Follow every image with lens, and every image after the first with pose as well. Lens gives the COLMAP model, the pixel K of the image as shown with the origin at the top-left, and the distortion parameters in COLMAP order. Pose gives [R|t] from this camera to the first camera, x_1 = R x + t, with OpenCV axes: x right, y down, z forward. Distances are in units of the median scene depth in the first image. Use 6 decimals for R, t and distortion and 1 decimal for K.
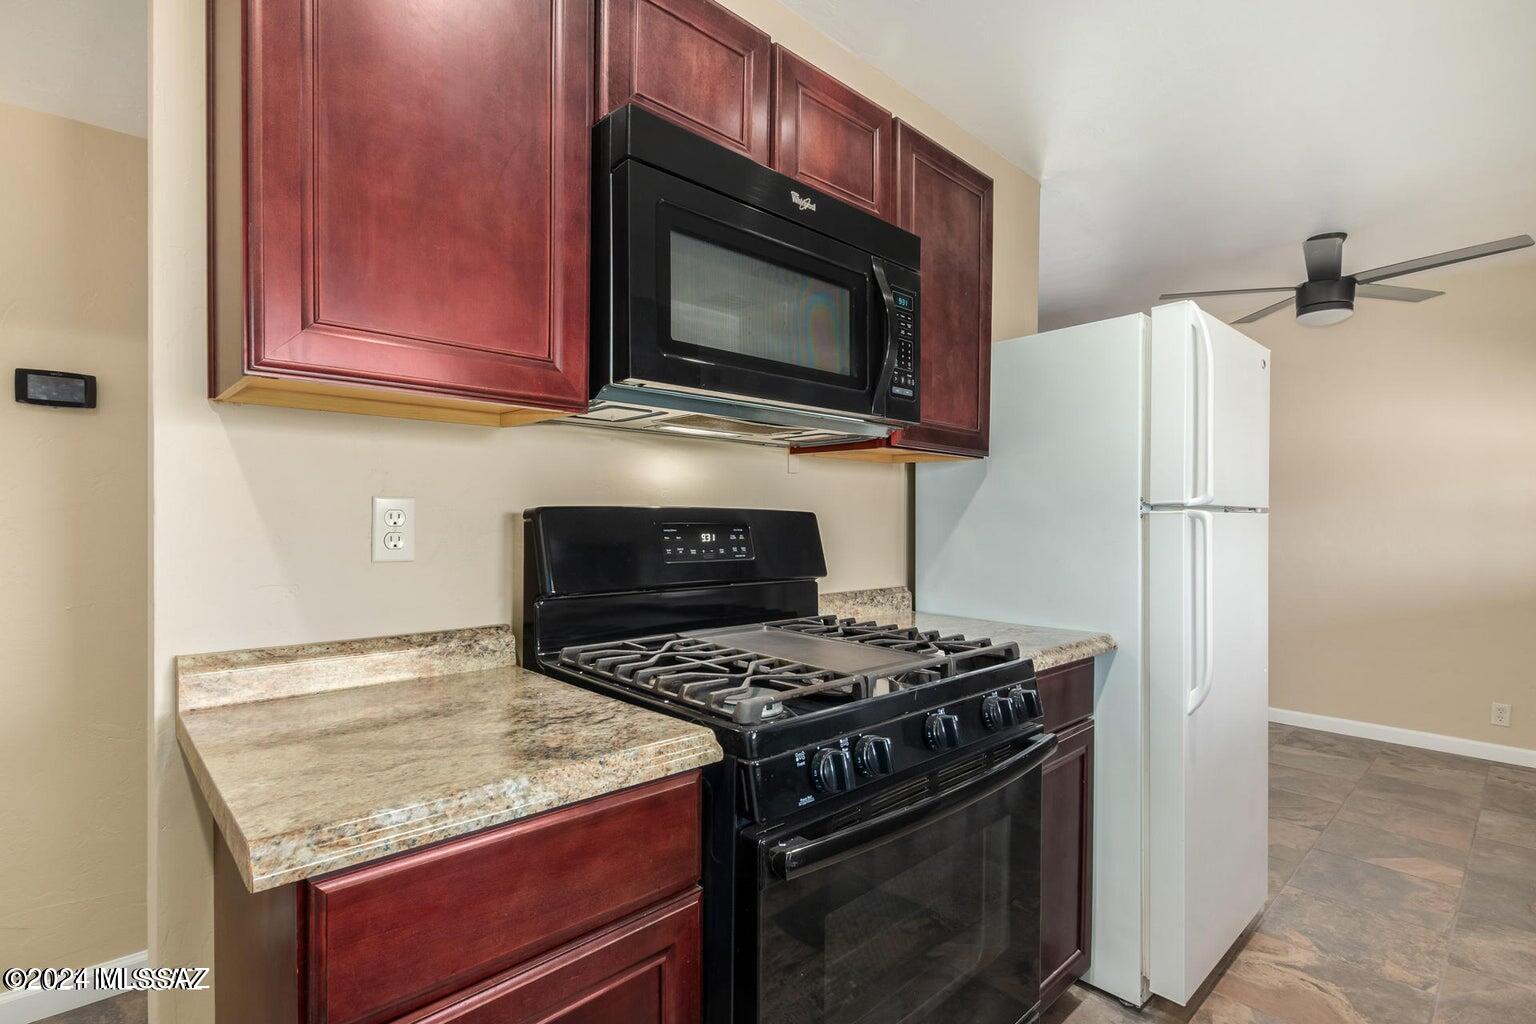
lens RADIAL K [[736.7, 0, 765.7], [0, 736.7, 525.4], [0, 0, 1]] dist [0.010114, -0.007767]
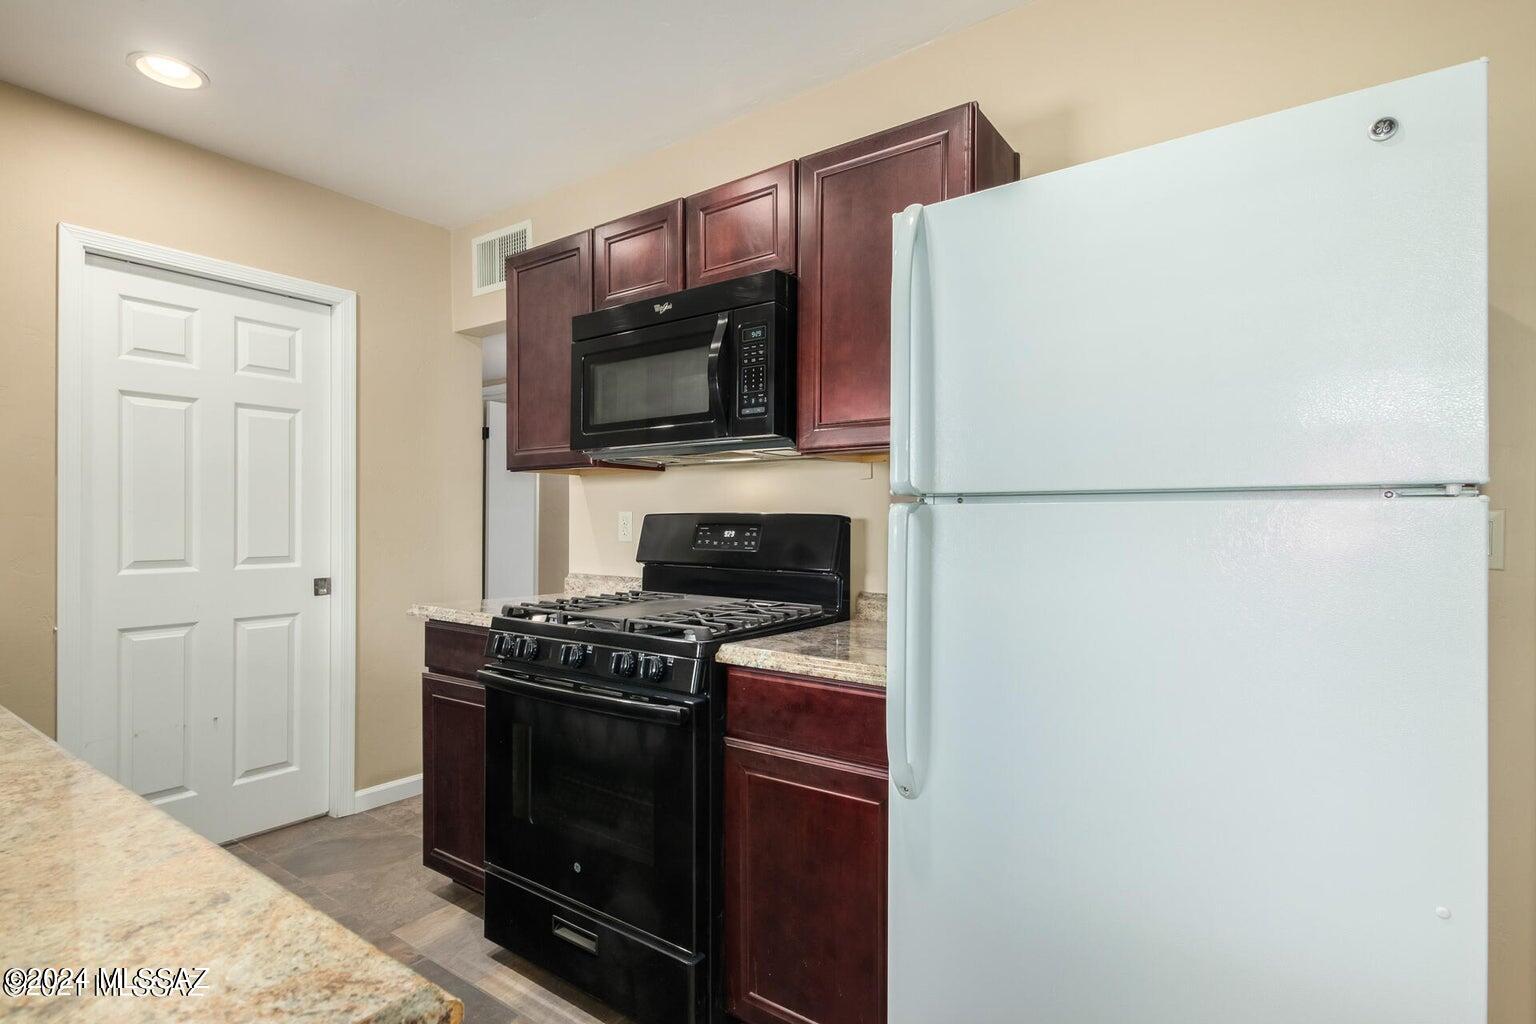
lens RADIAL K [[736.7, 0, 765.7], [0, 736.7, 525.4], [0, 0, 1]] dist [0.010114, -0.007767]
pose [[0.192080, -0.004113, -0.981371, 1.332248], [-0.018285, 0.999803, -0.007769, 0.009970], [0.981209, 0.019437, 0.191966, 0.792505]]
